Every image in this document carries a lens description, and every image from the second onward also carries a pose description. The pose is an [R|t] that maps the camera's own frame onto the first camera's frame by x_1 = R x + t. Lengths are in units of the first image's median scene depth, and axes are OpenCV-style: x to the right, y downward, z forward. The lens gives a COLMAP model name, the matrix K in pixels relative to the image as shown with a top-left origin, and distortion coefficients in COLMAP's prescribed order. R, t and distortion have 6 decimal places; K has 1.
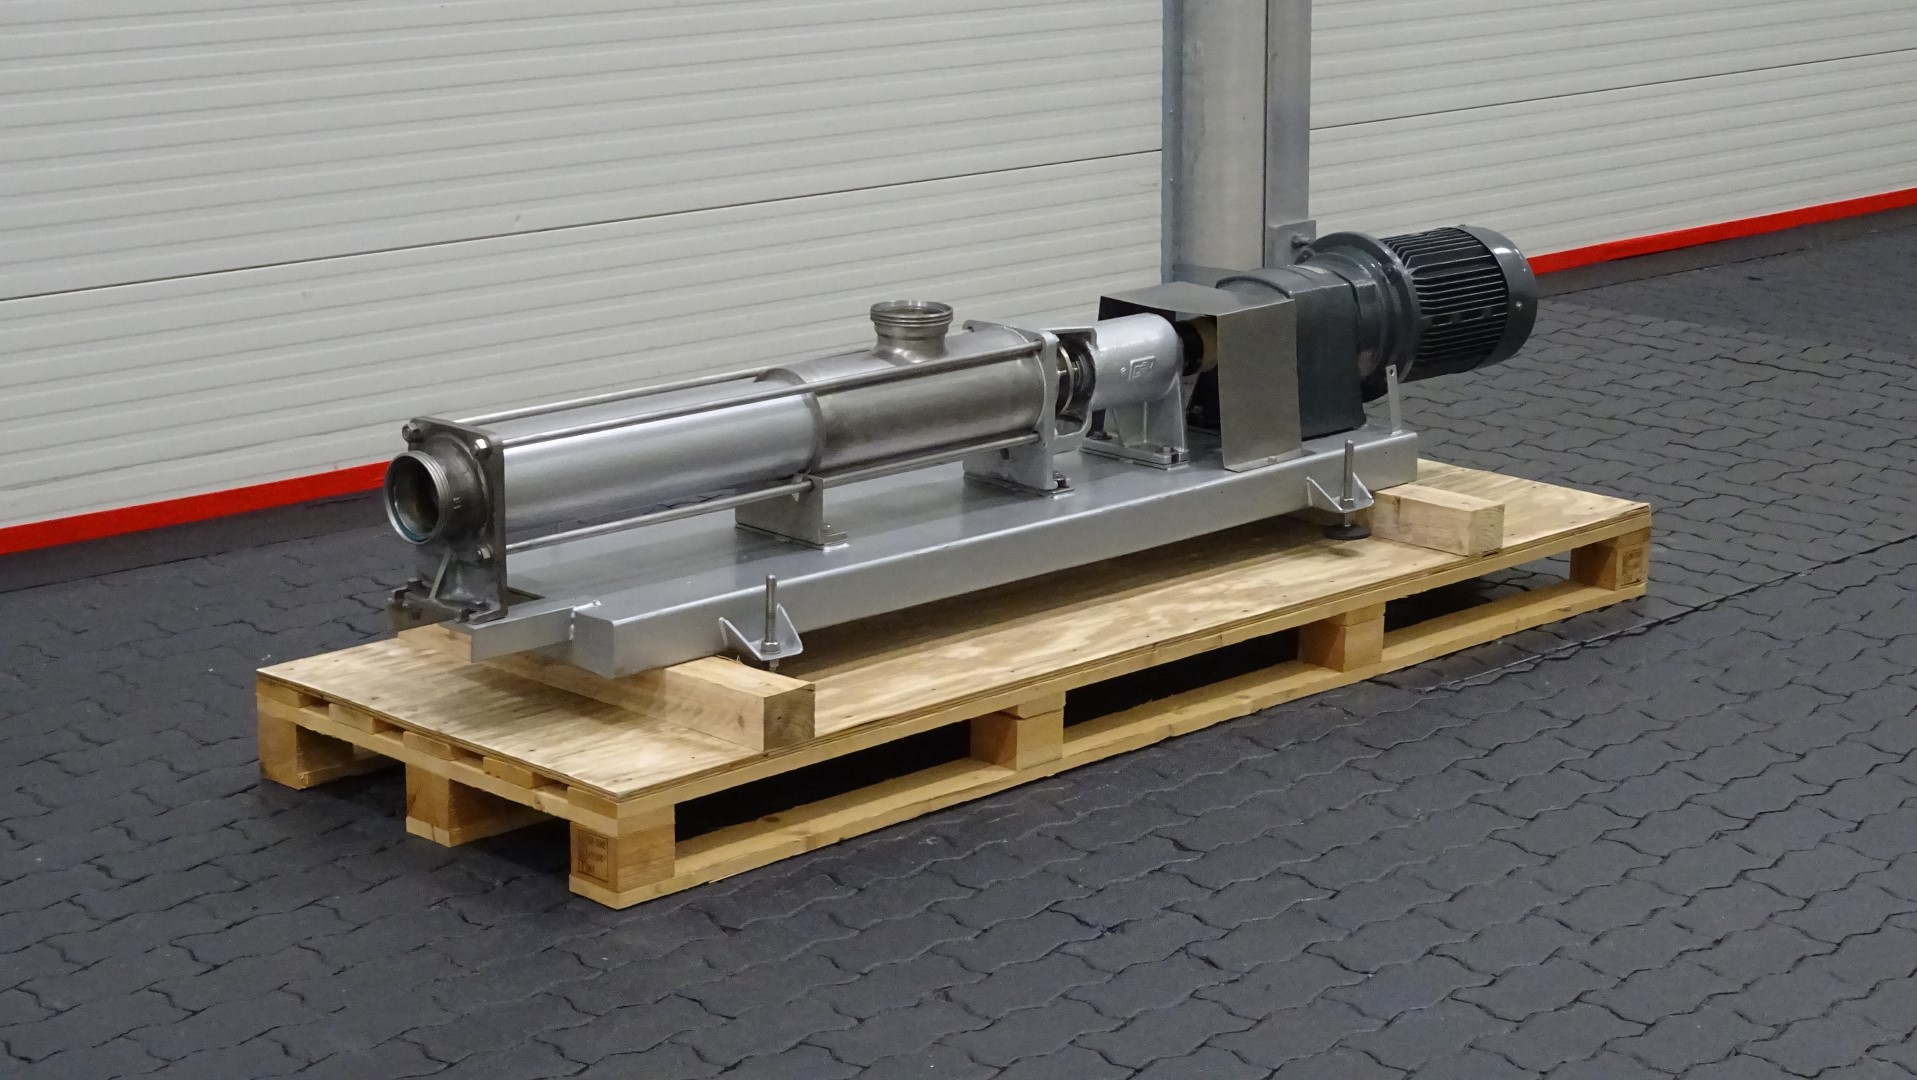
lens RADIAL K [[3259.8, 0, 958.5], [0, 3259.8, 540.0], [0, 0, 1]] dist [0.035252, 0.071929]
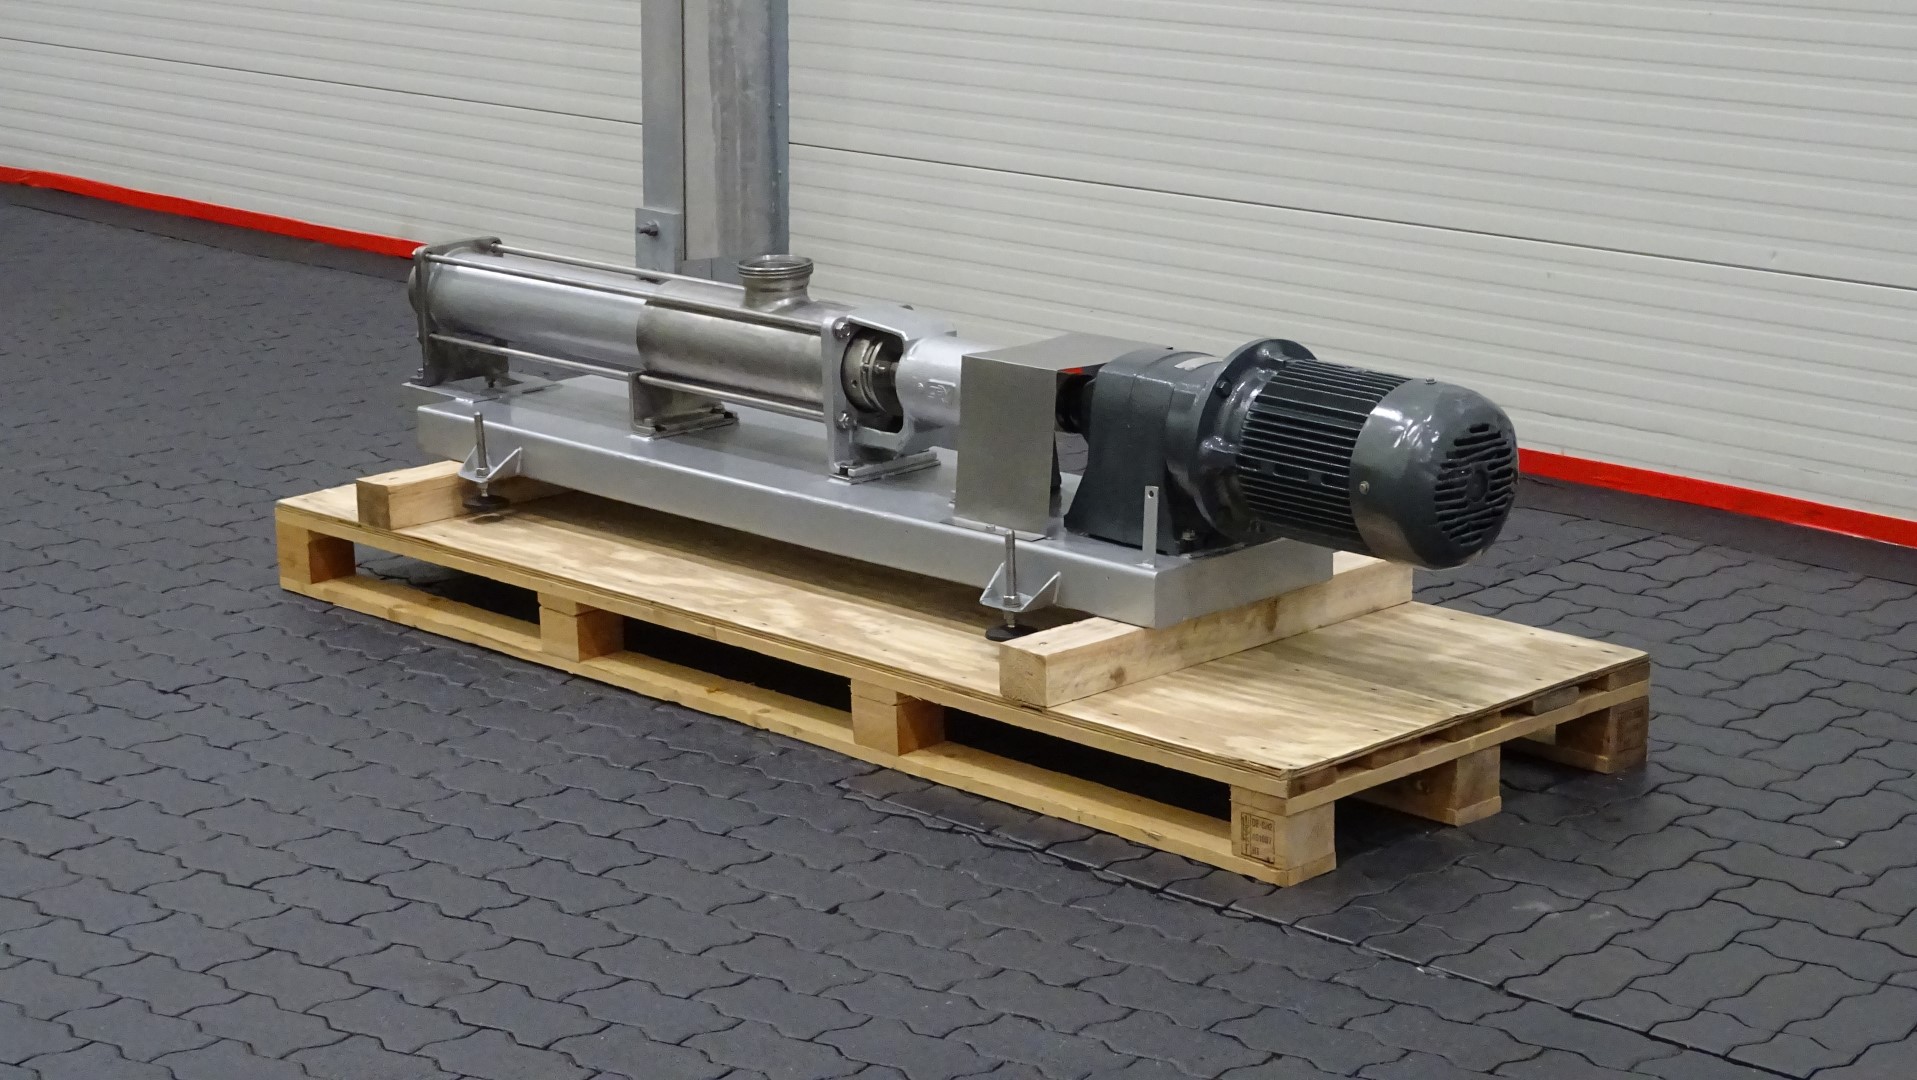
lens RADIAL K [[3259.8, 0, 958.5], [0, 3259.8, 540.0], [0, 0, 1]] dist [0.035252, 0.071929]
pose [[0.079717, 0.254103, -0.963886, 0.997056], [-0.247008, 0.941841, 0.227863, -0.232183], [0.965729, 0.219924, 0.137846, 0.881227]]
